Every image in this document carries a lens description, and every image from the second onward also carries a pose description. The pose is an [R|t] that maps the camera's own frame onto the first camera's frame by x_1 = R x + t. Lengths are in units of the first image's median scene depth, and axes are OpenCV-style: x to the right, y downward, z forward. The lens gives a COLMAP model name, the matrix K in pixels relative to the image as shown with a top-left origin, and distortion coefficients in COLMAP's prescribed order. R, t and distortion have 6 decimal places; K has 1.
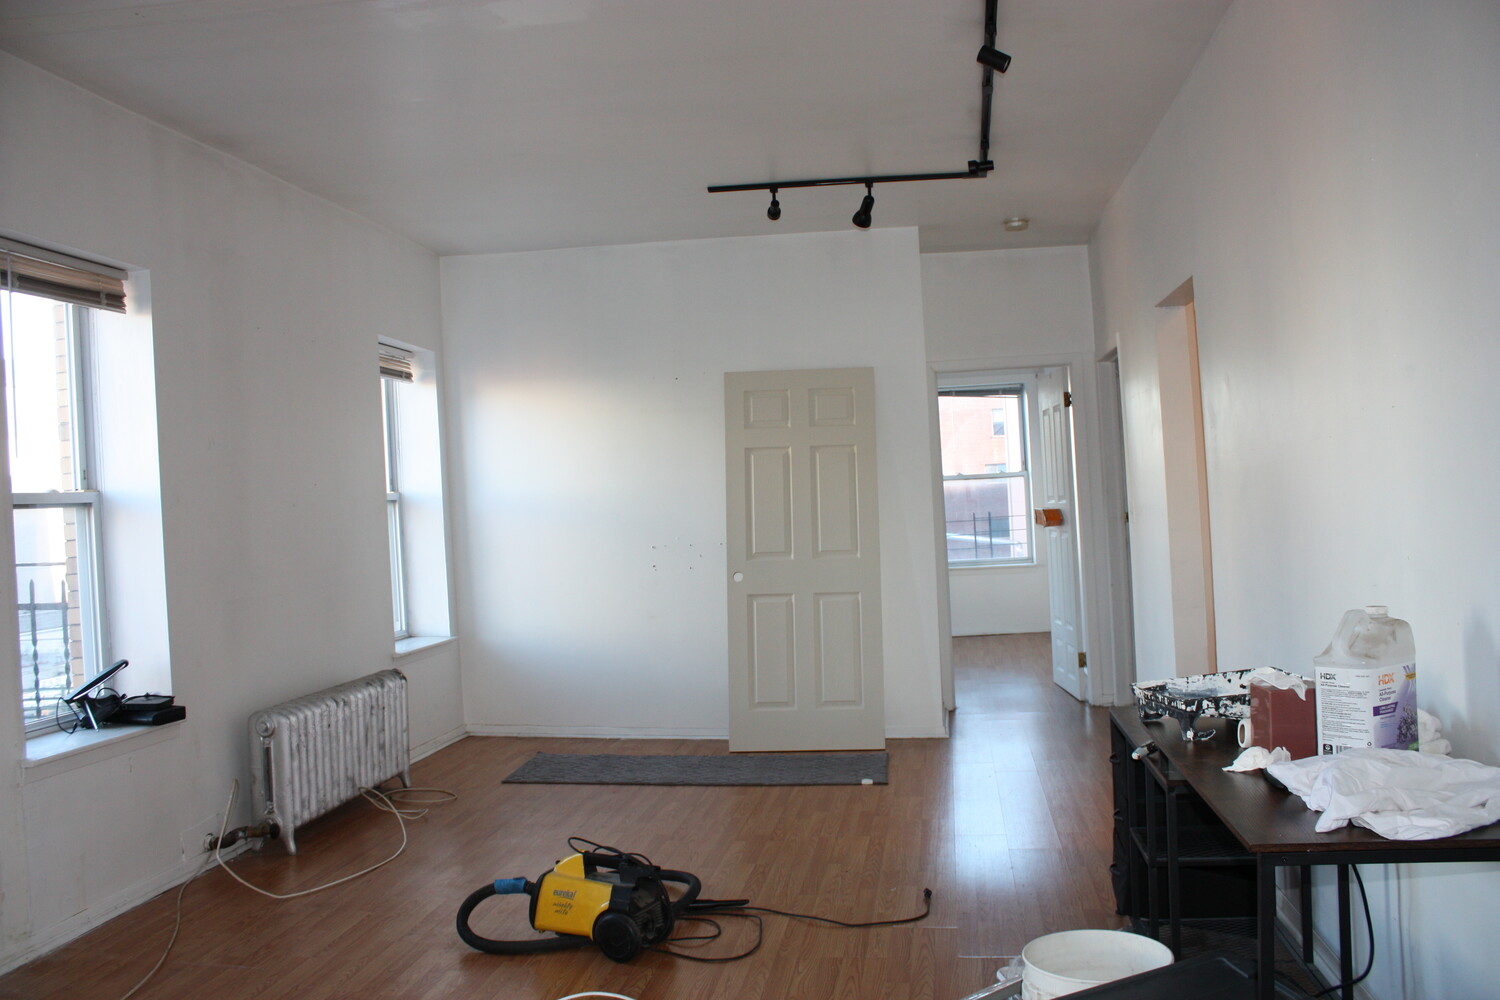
lens RADIAL K [[1246.1, 0, 766.8], [0, 1246.1, 483.0], [0, 0, 1]] dist [-0.172492, 0.153874]
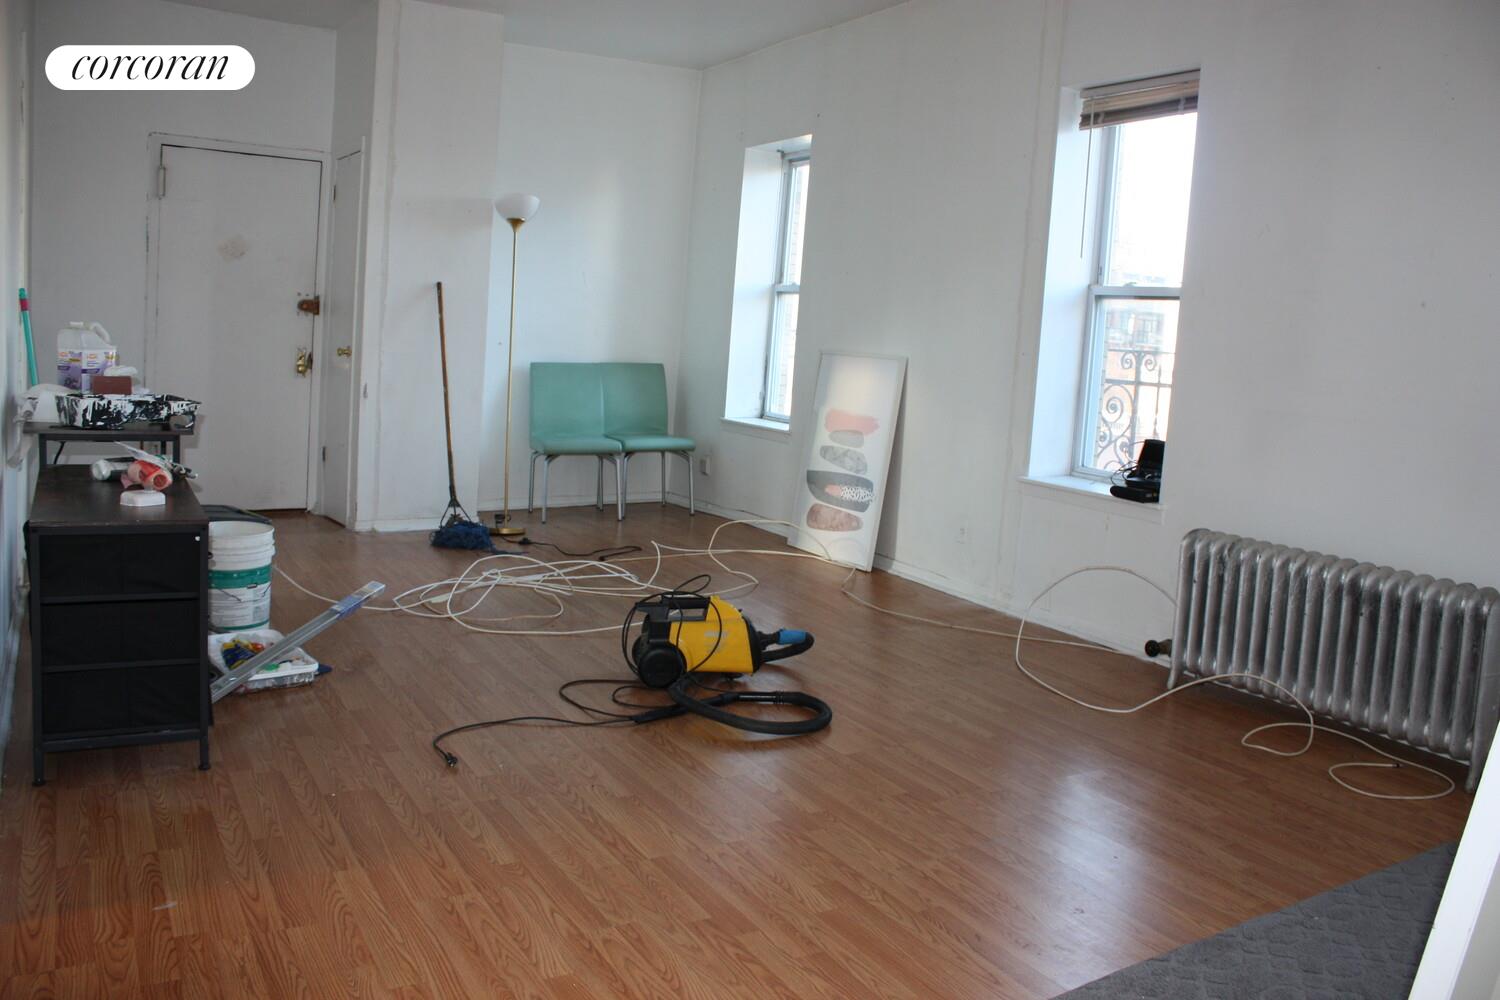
lens RADIAL K [[1246.1, 0, 766.8], [0, 1246.1, 483.0], [0, 0, 1]] dist [-0.172492, 0.153874]
pose [[-0.781306, 0.079133, -0.619112, 0.399408], [-0.013859, 0.989486, 0.143963, 0.028223], [0.623995, 0.121060, -0.771994, 1.513000]]
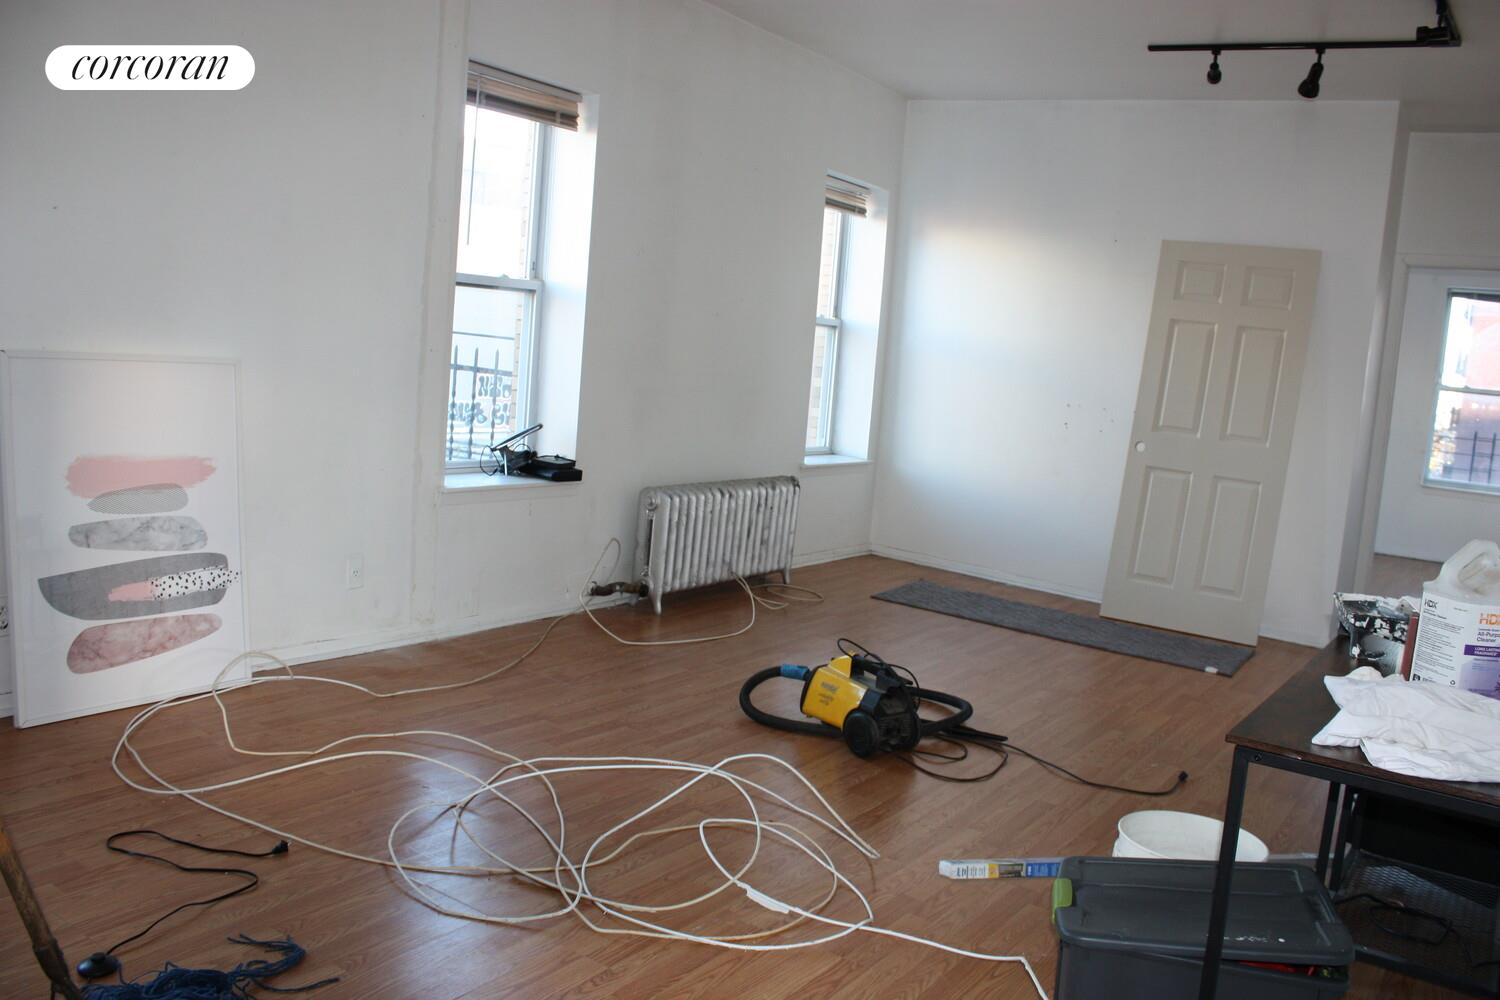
lens RADIAL K [[1246.1, 0, 766.8], [0, 1246.1, 483.0], [0, 0, 1]] dist [-0.172492, 0.153874]
pose [[0.894096, 0.173229, -0.413019, 0.171093], [-0.123848, 0.981841, 0.143701, 0.000154], [0.430412, -0.077331, 0.899314, -0.018127]]
